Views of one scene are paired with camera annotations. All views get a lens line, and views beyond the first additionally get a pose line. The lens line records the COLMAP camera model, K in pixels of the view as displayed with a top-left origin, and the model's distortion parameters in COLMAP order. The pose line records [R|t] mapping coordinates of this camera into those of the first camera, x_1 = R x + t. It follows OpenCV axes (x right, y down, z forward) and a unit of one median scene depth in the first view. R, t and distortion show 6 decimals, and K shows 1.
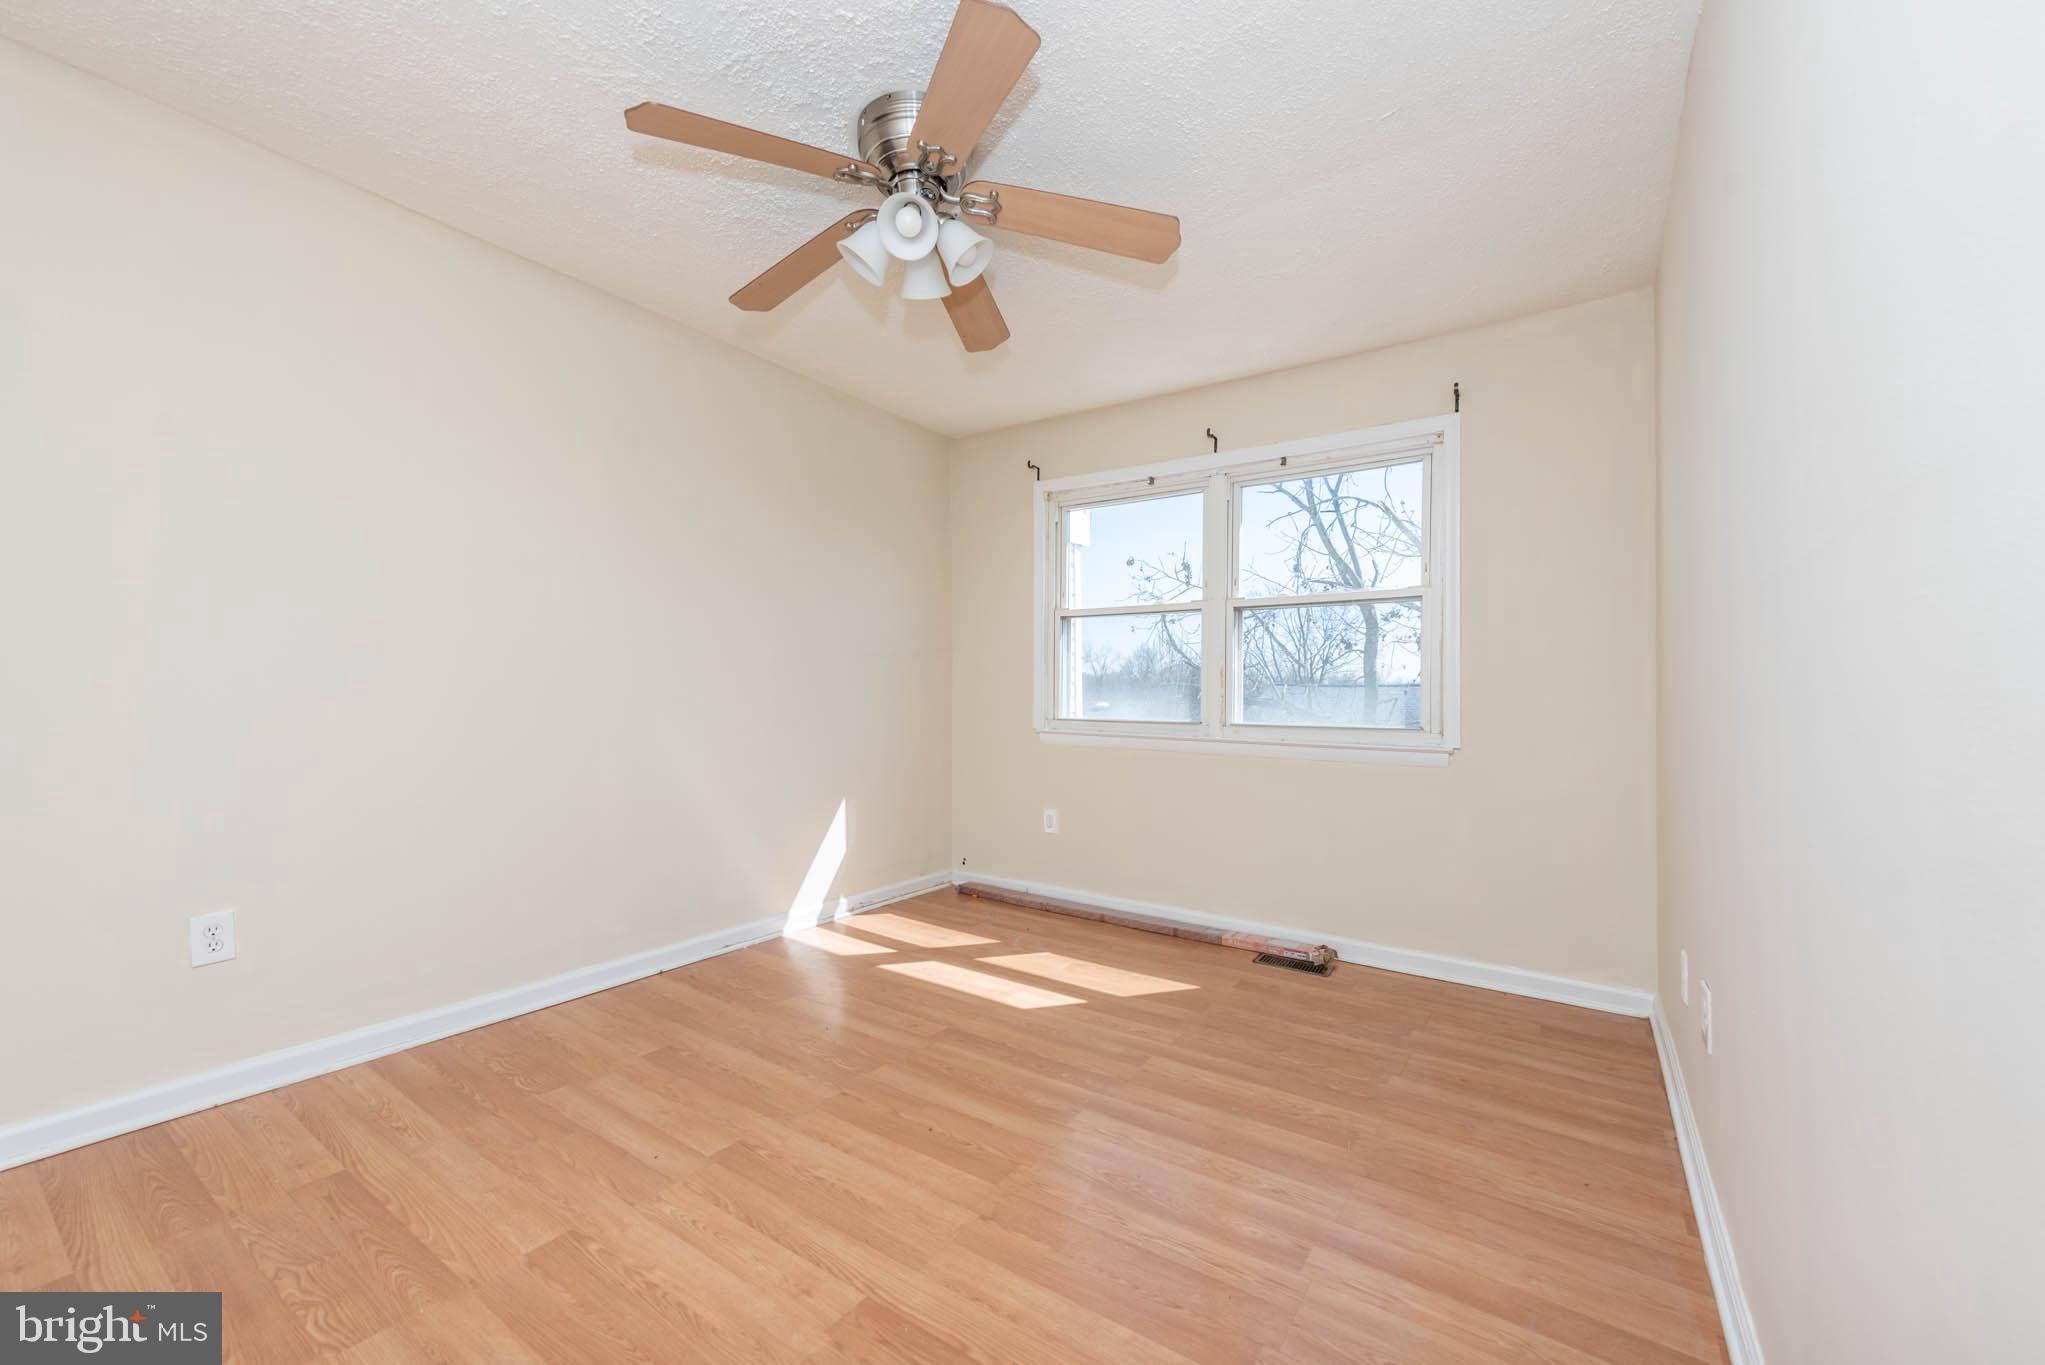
lens RADIAL K [[792.2, 0, 1013.3], [0, 792.2, 698.6], [0, 0, 1]] dist [0.022496, -0.006878]
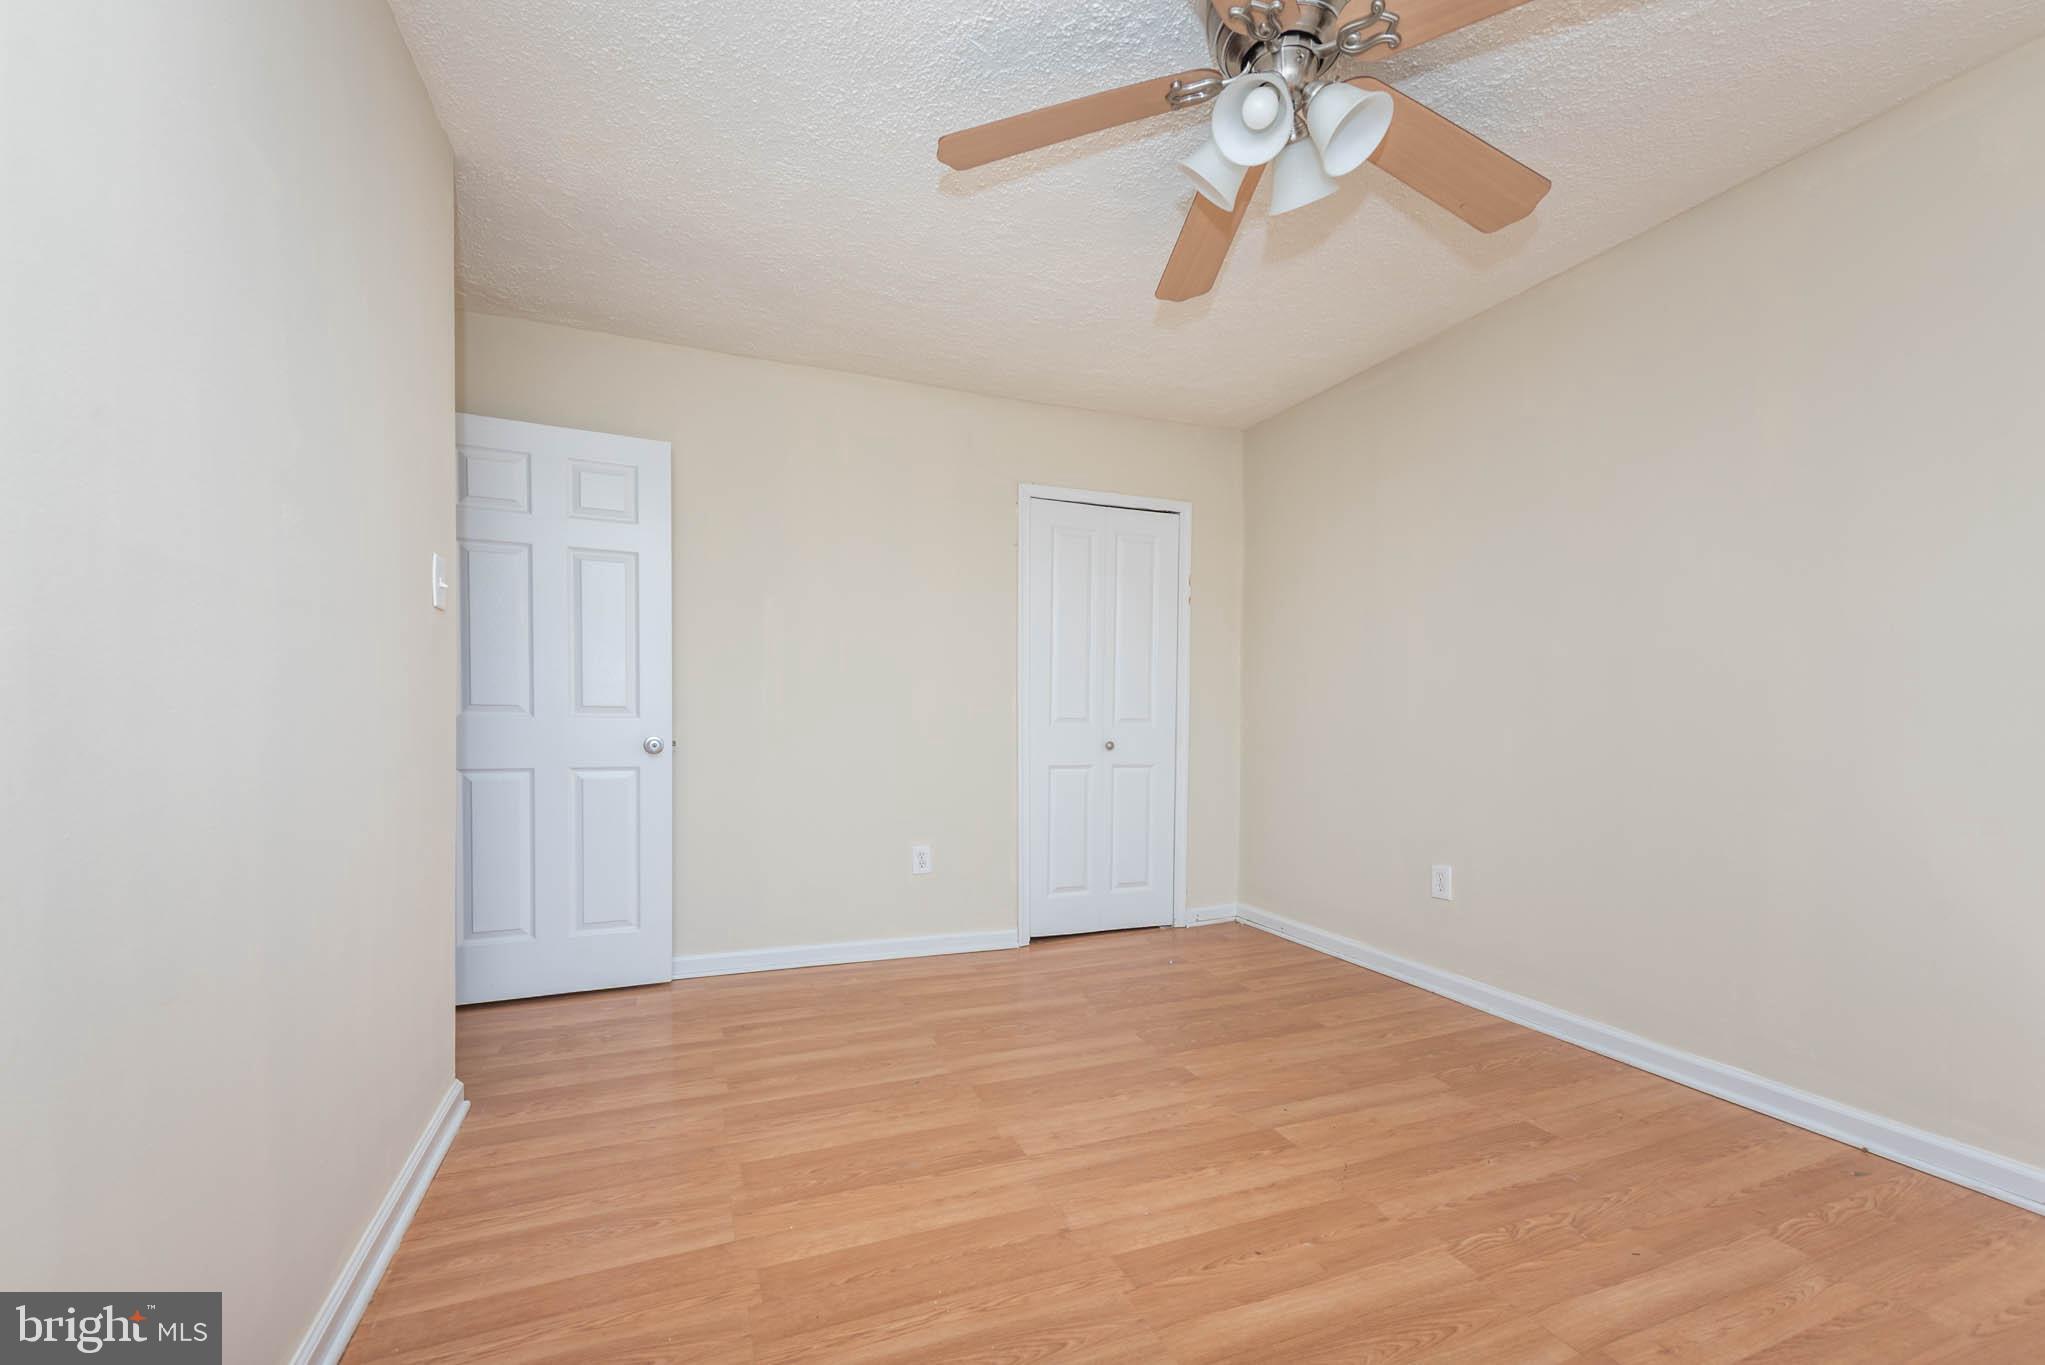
lens RADIAL K [[792.2, 0, 1013.3], [0, 792.2, 698.6], [0, 0, 1]] dist [0.022496, -0.006878]
pose [[-0.518340, -0.027002, -0.854748, 0.717288], [-0.007887, 0.999610, -0.026795, 0.026283], [0.855138, -0.007147, -0.518351, 1.237560]]
